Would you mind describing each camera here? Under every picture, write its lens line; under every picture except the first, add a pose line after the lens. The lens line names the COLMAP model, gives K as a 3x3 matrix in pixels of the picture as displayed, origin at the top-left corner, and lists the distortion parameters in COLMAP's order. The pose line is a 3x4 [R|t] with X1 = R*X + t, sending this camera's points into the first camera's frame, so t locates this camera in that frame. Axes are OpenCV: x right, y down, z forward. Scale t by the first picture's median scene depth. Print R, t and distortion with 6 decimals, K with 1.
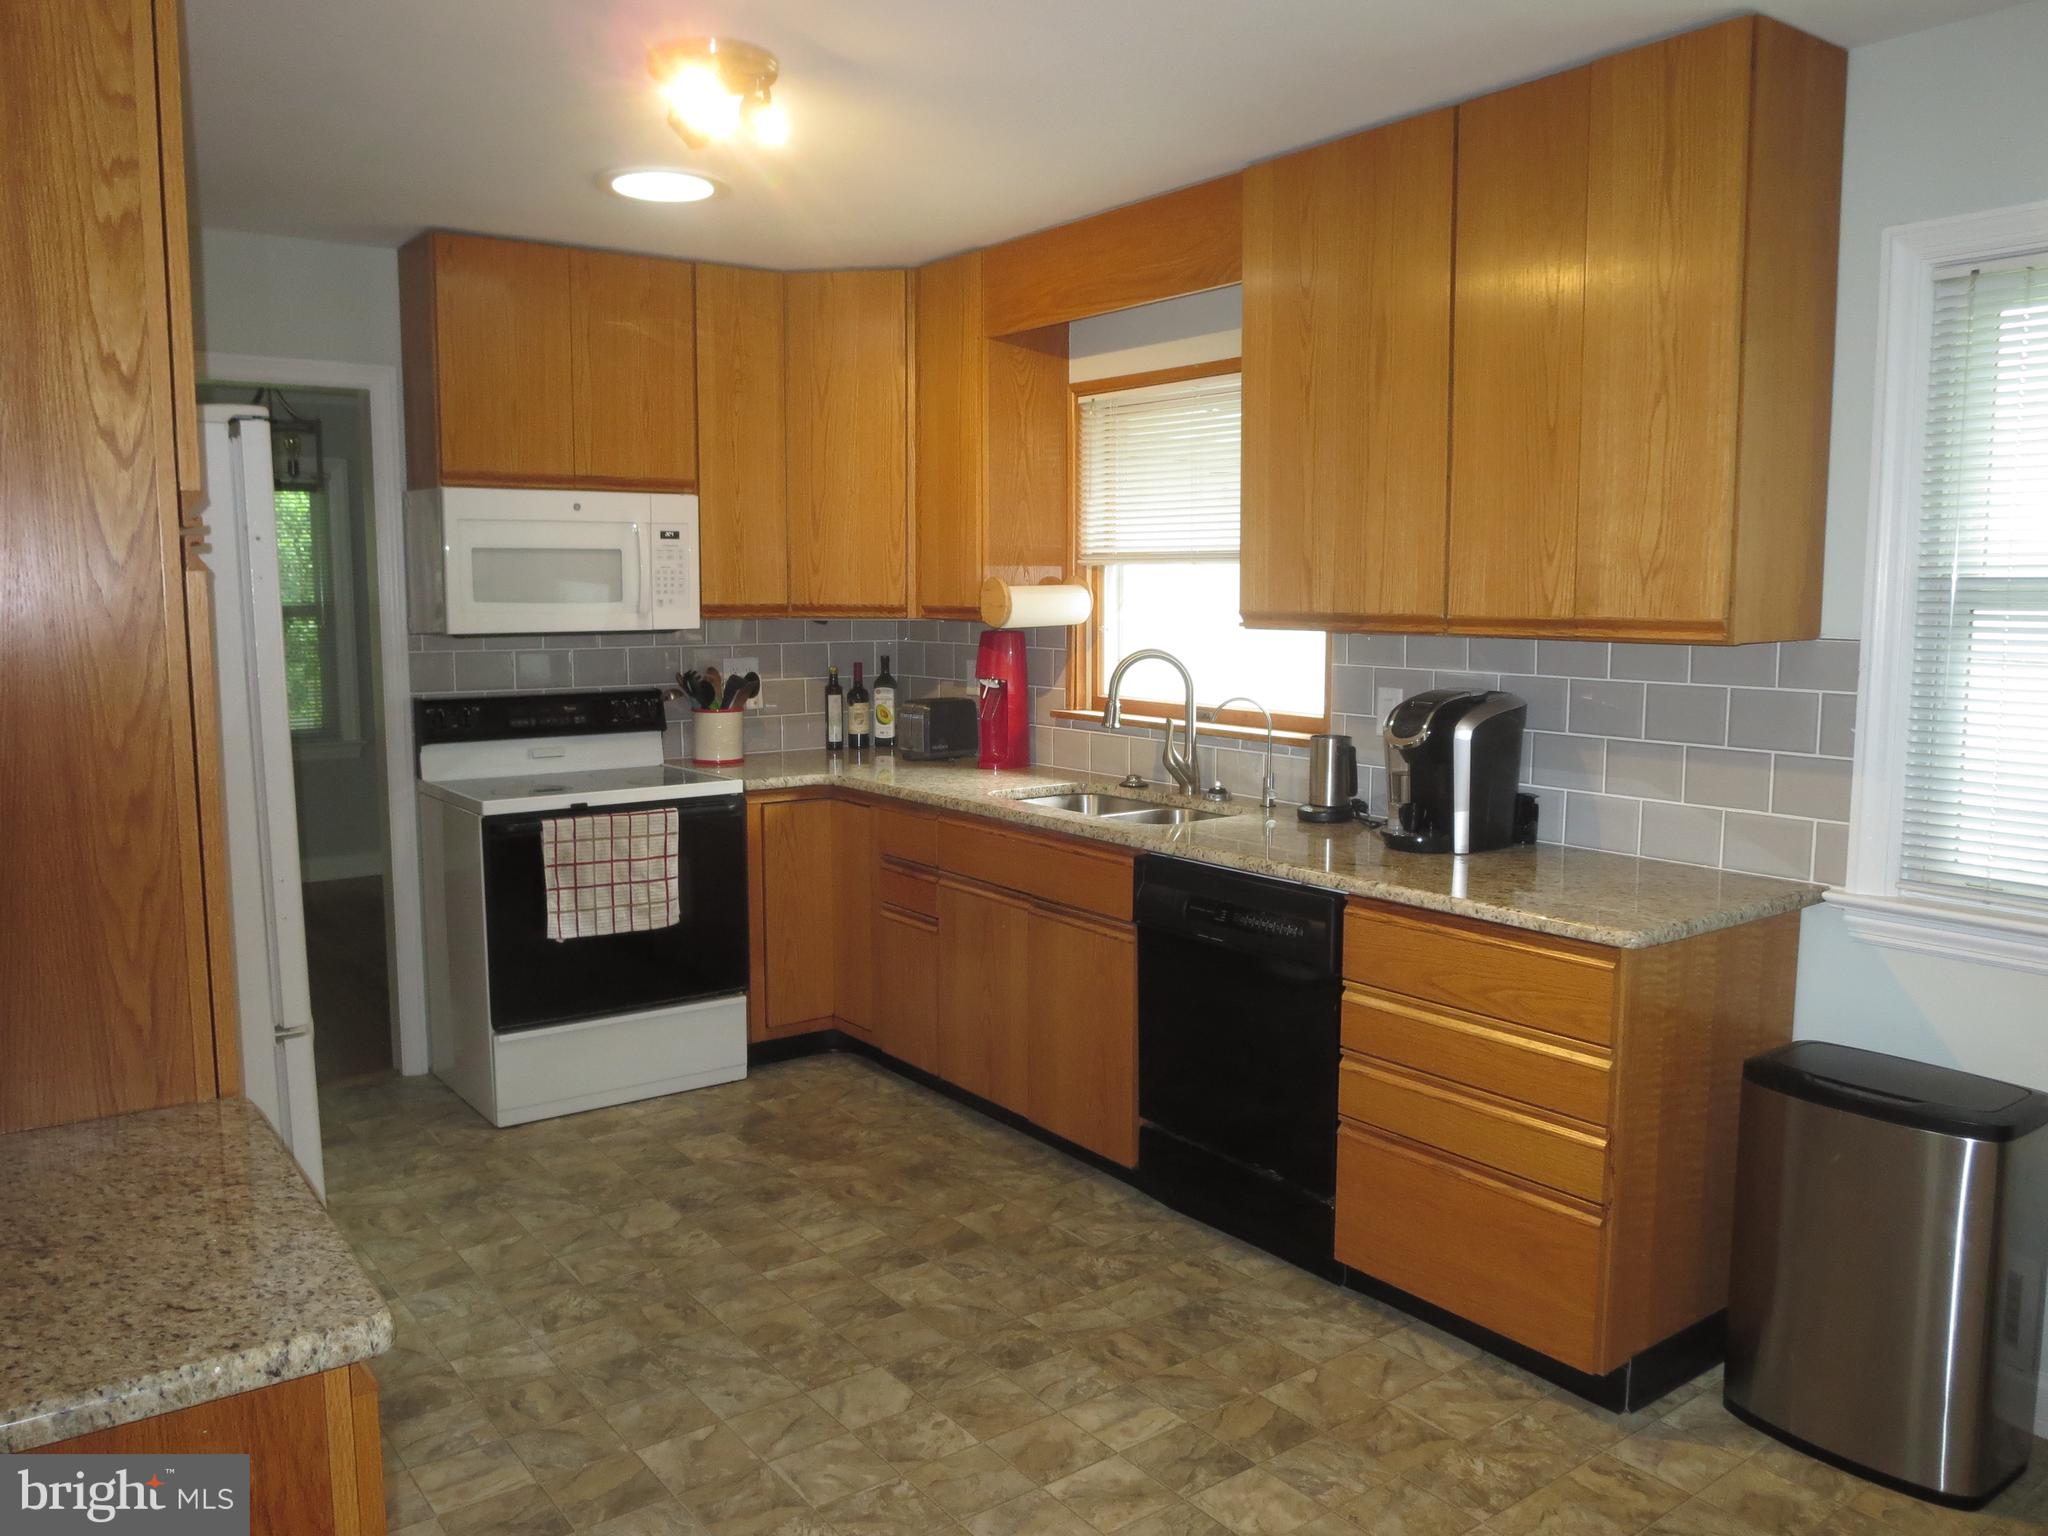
lens RADIAL K [[1561.0, 0, 1036.2], [0, 1561.0, 769.2], [0, 0, 1]] dist [-0.016270, -0.004491]
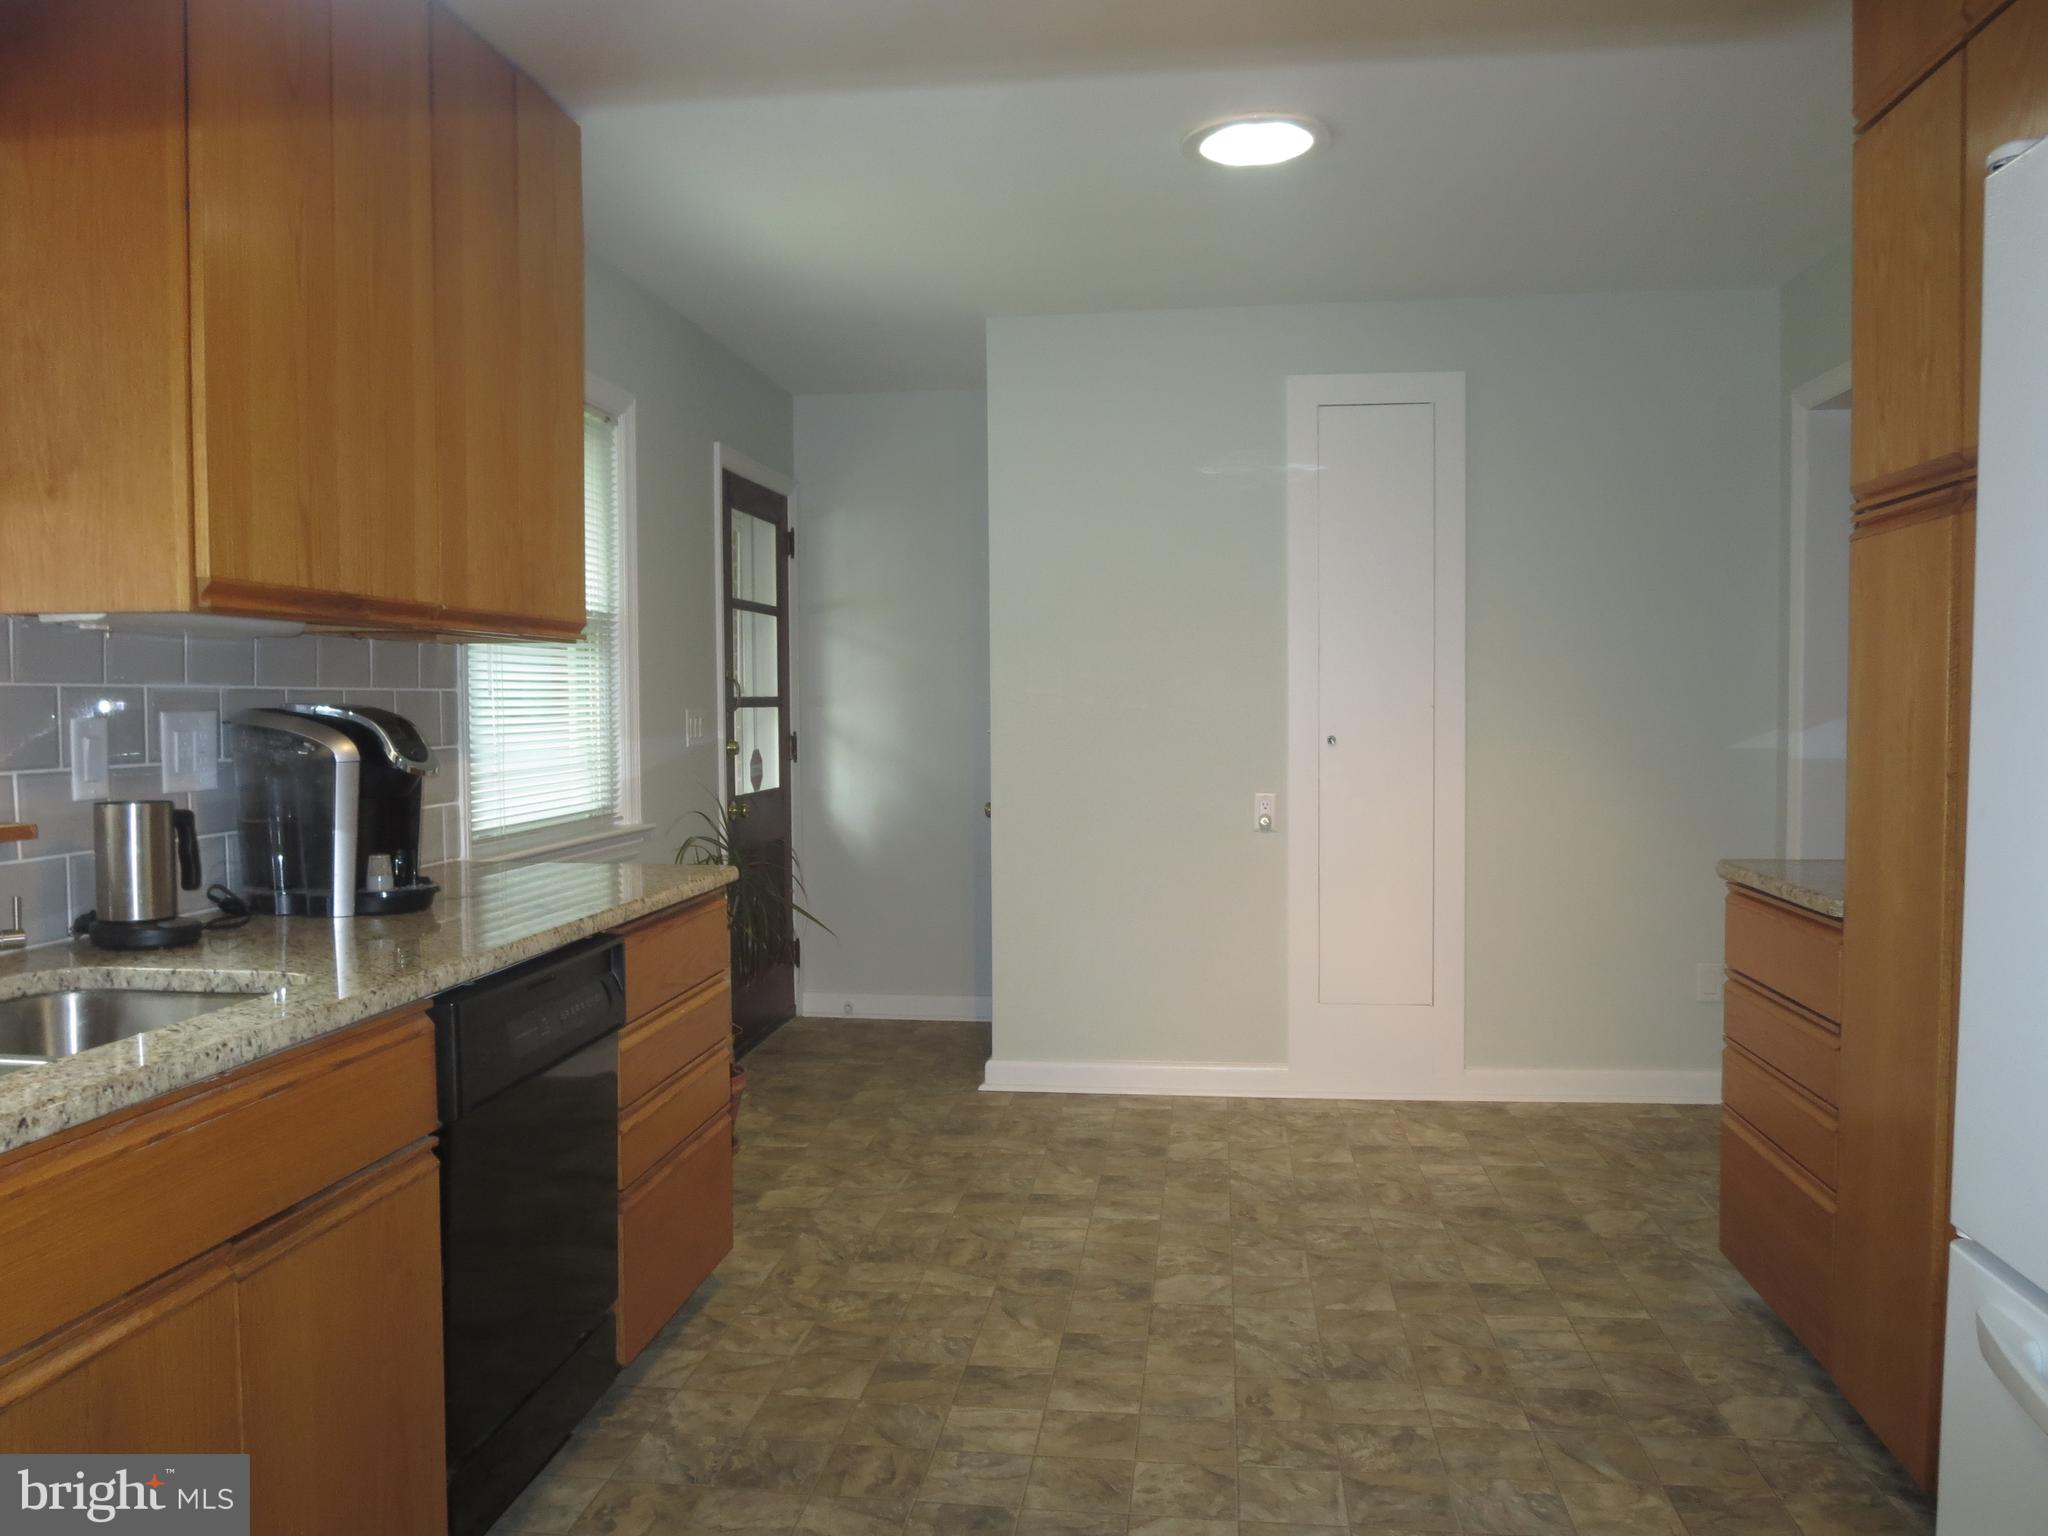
lens RADIAL K [[1561.0, 0, 1040.3], [0, 1561.0, 769.1], [0, 0, 1]] dist [-0.016270, -0.004491]
pose [[-0.729375, -0.025801, 0.683628, -0.754889], [0.083294, 0.988505, 0.126175, -0.121171], [-0.679025, 0.148971, -0.718841, 1.736114]]
